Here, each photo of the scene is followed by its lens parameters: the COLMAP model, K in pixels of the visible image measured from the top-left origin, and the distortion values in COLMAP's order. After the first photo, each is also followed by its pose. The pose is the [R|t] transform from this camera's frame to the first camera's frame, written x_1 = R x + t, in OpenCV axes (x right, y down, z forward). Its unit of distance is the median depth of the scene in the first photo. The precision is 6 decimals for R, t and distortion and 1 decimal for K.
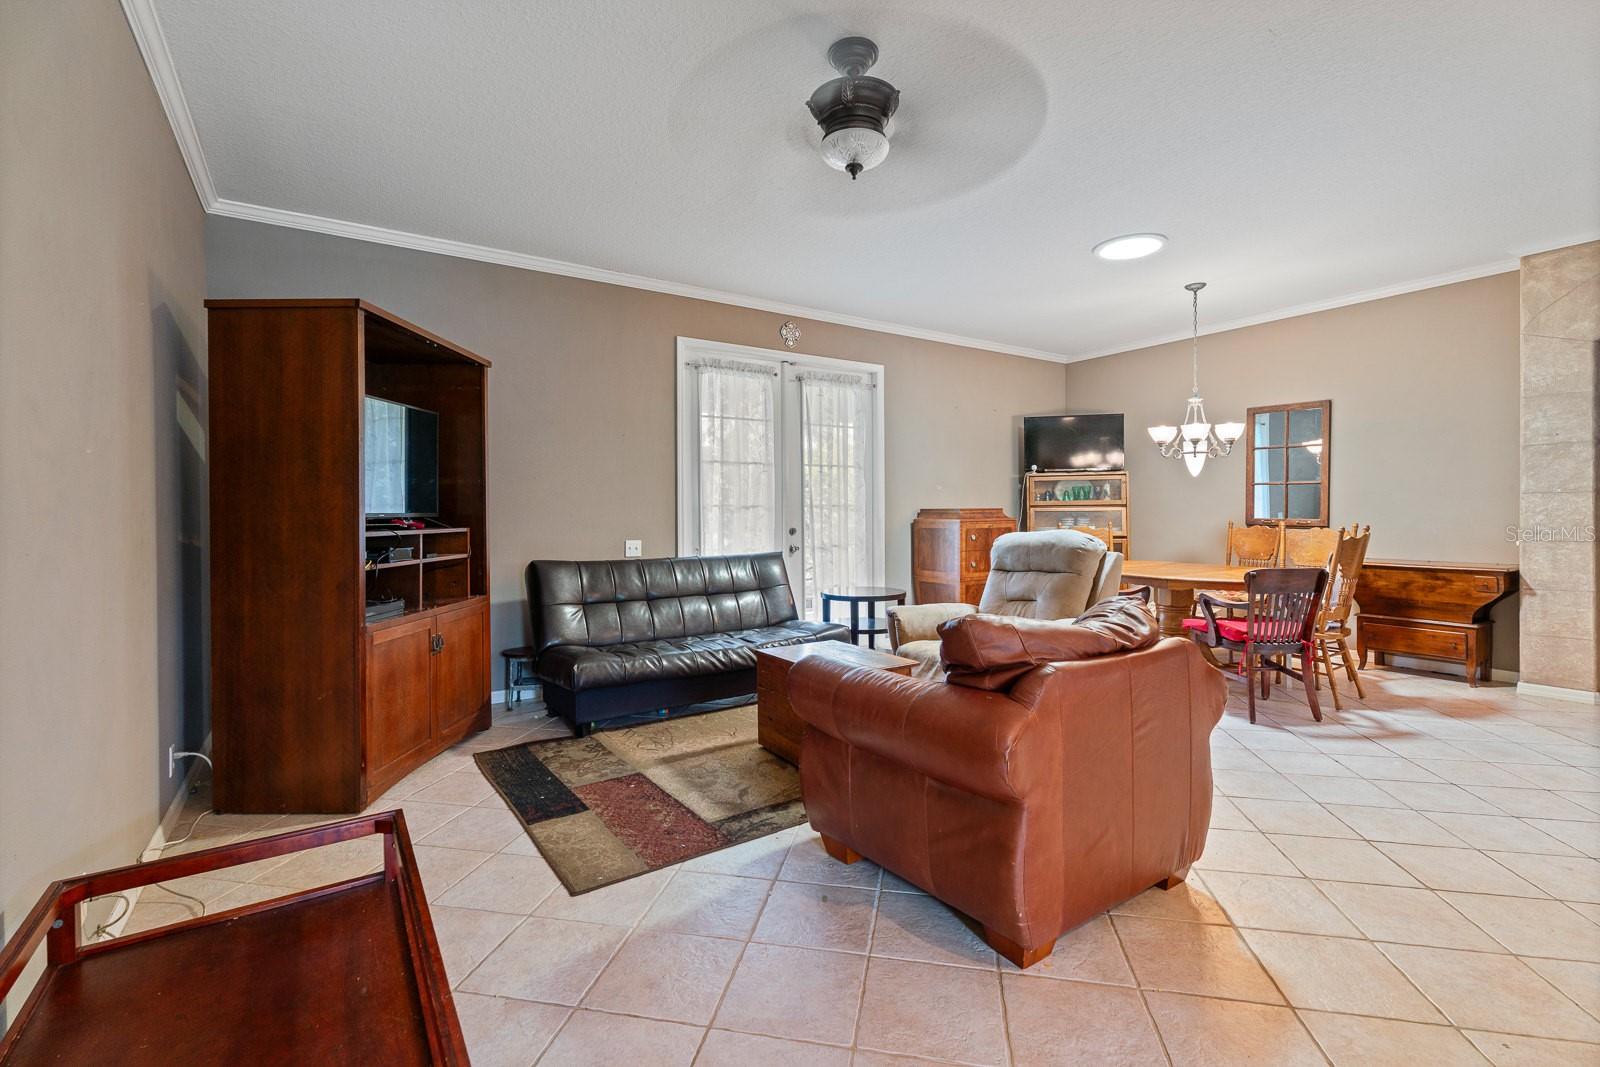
lens RADIAL K [[711.3, 0, 798.2], [0, 711.3, 522.8], [0, 0, 1]] dist [-0.000634, -0.000659]
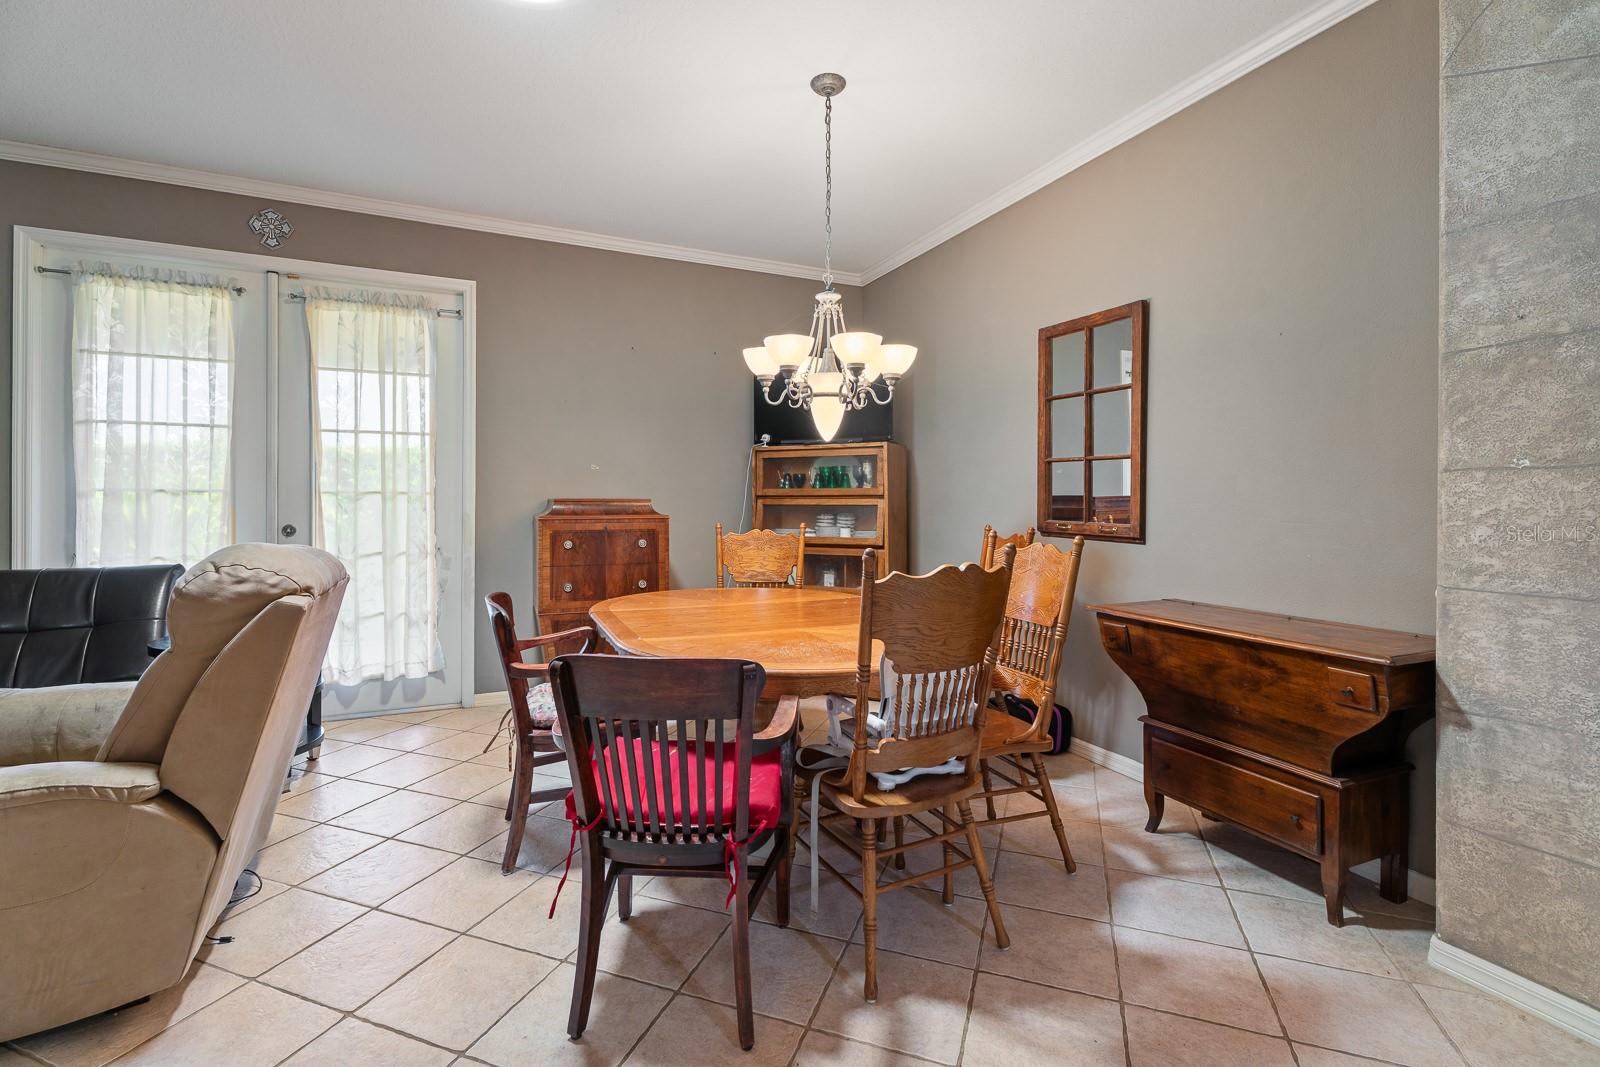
lens RADIAL K [[711.3, 0, 806.1], [0, 711.3, 508.1], [0, 0, 1]] dist [-0.000634, -0.000659]
pose [[0.988419, 0.010592, -0.151380, 0.686732], [-0.011584, 0.999917, -0.005673, -0.013189], [0.151307, 0.007361, 0.988459, 0.517925]]
